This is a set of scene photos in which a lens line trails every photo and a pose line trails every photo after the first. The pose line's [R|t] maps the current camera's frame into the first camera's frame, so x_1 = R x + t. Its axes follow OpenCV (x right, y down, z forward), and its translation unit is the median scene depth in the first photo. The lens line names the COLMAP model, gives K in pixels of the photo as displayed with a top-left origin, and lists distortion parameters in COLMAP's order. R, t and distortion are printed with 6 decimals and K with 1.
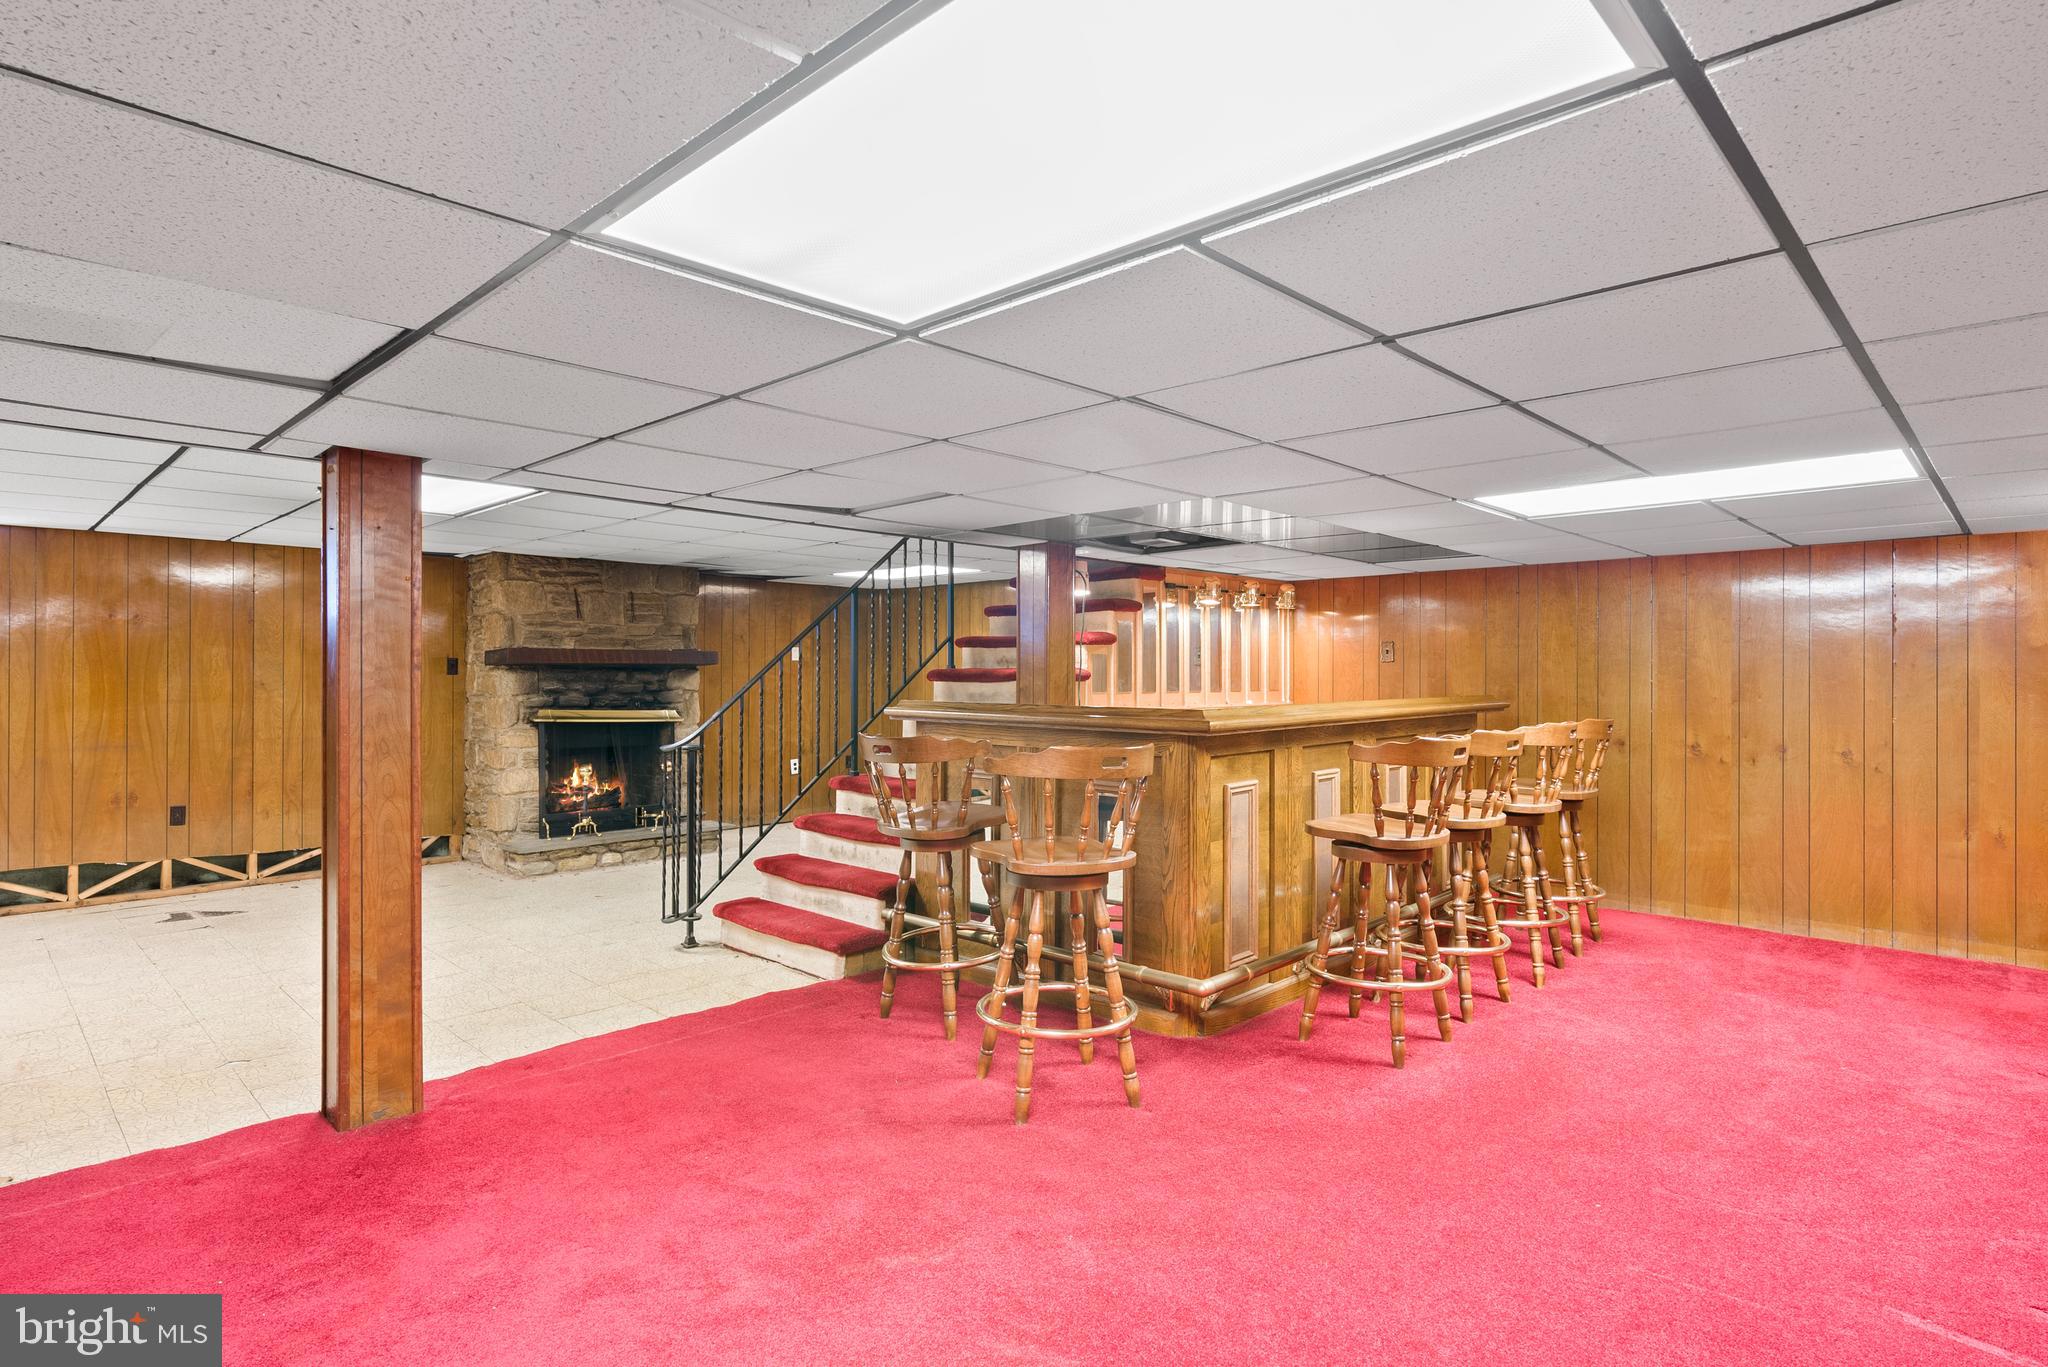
lens RADIAL K [[1064.0, 0, 1024.0], [0, 1064.0, 676.6], [0, 0, 1]] dist [-0.001692, -0.000077]
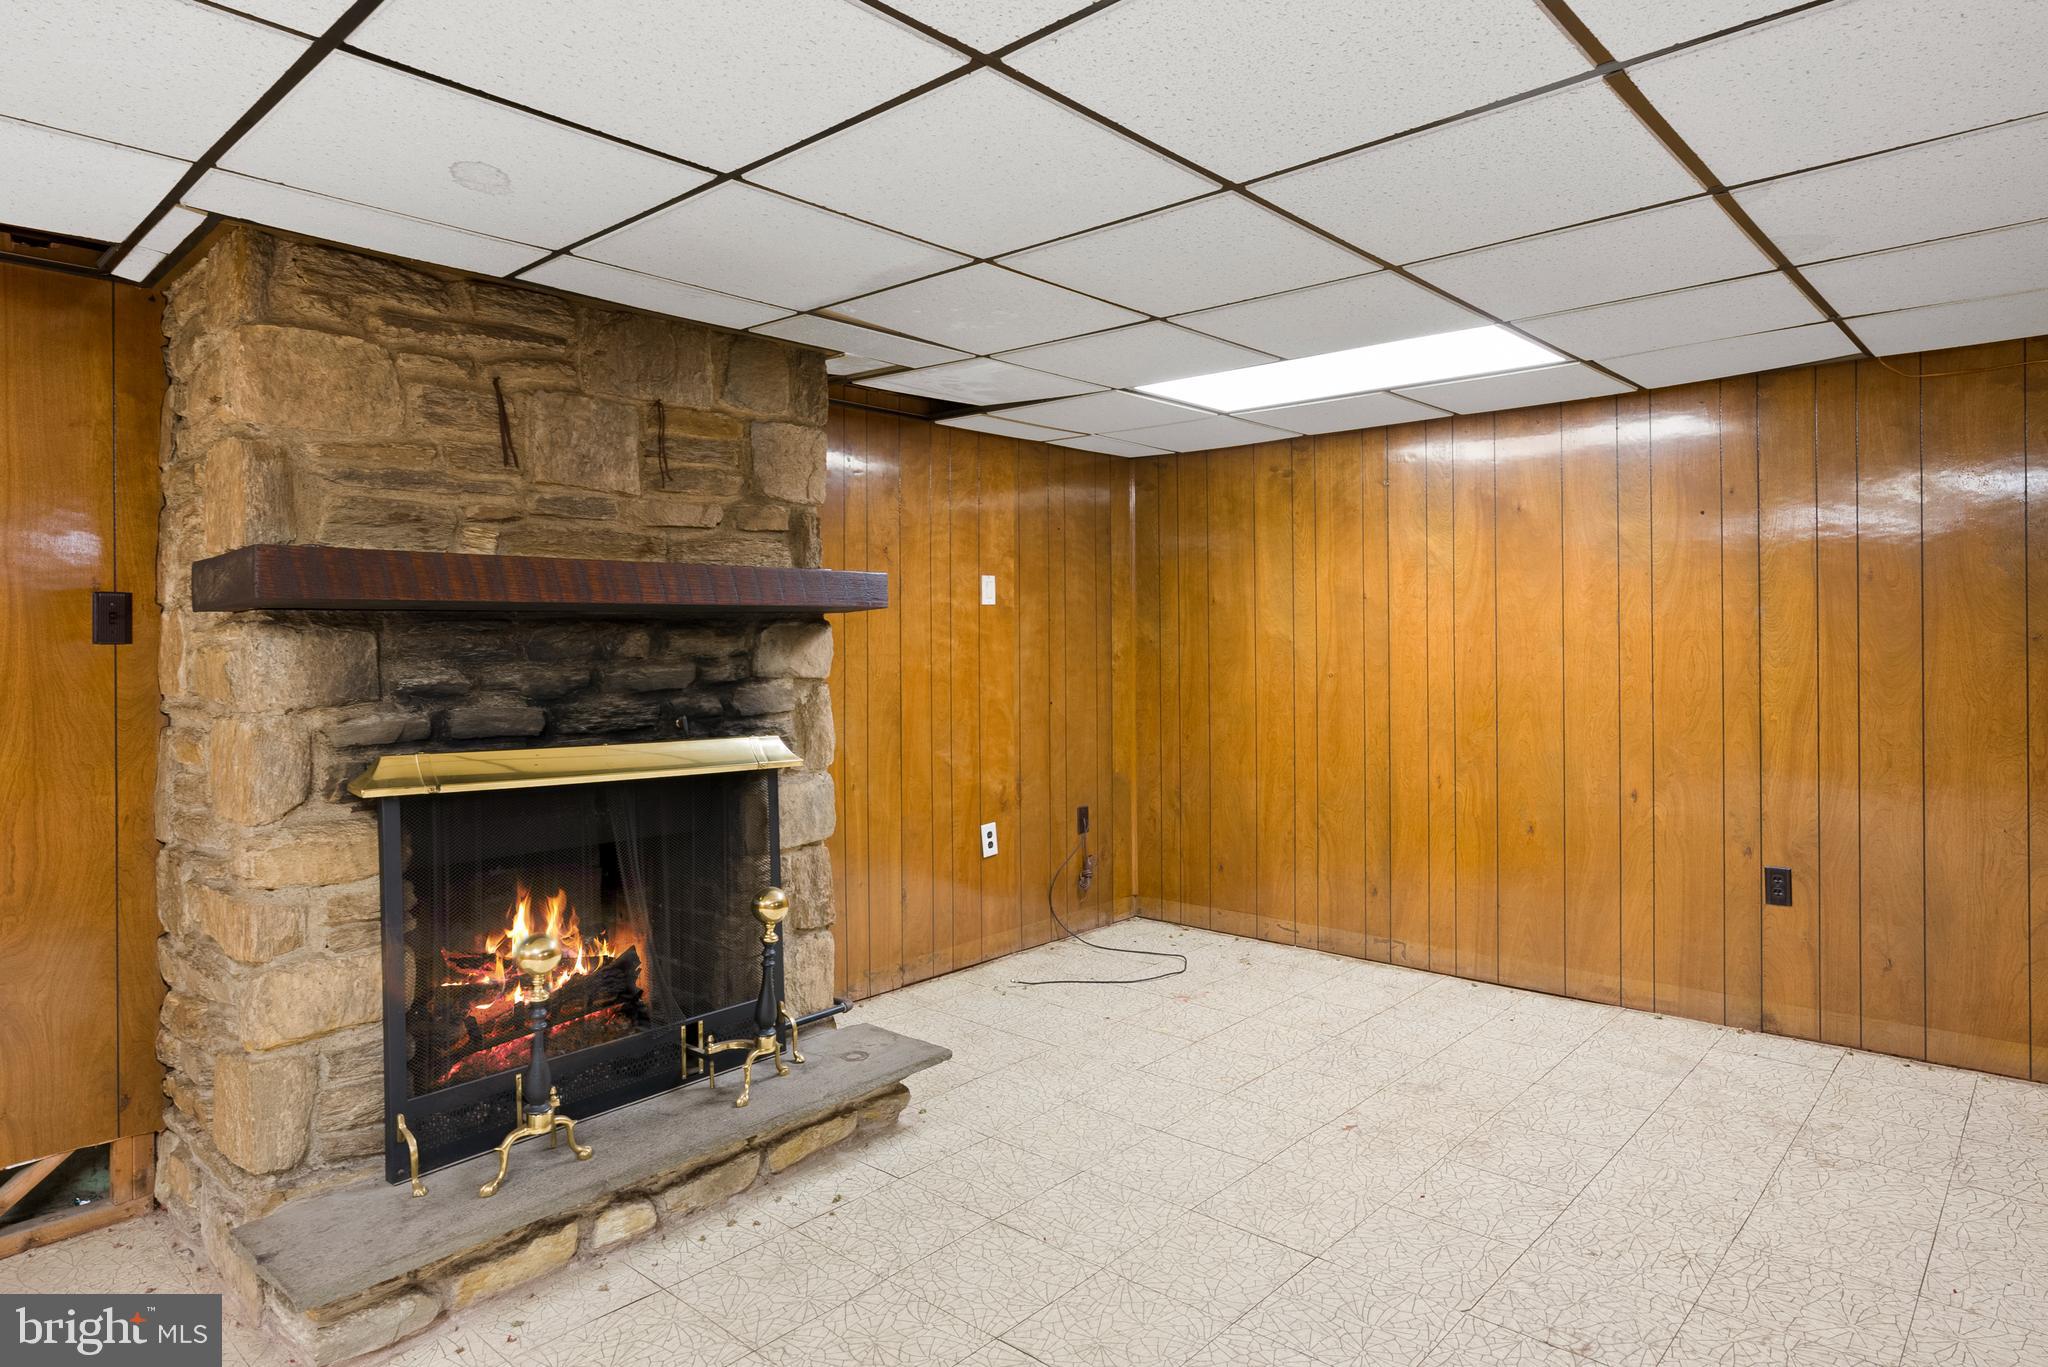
lens RADIAL K [[1175.6, 0, 1028.2], [0, 1175.6, 644.5], [0, 0, 1]] dist [-0.000655, 0.000216]
pose [[0.999321, -0.008827, 0.035785, -0.273630], [0.008705, 0.999956, 0.003584, -0.000150], [-0.035815, -0.003270, 0.999353, 0.636124]]
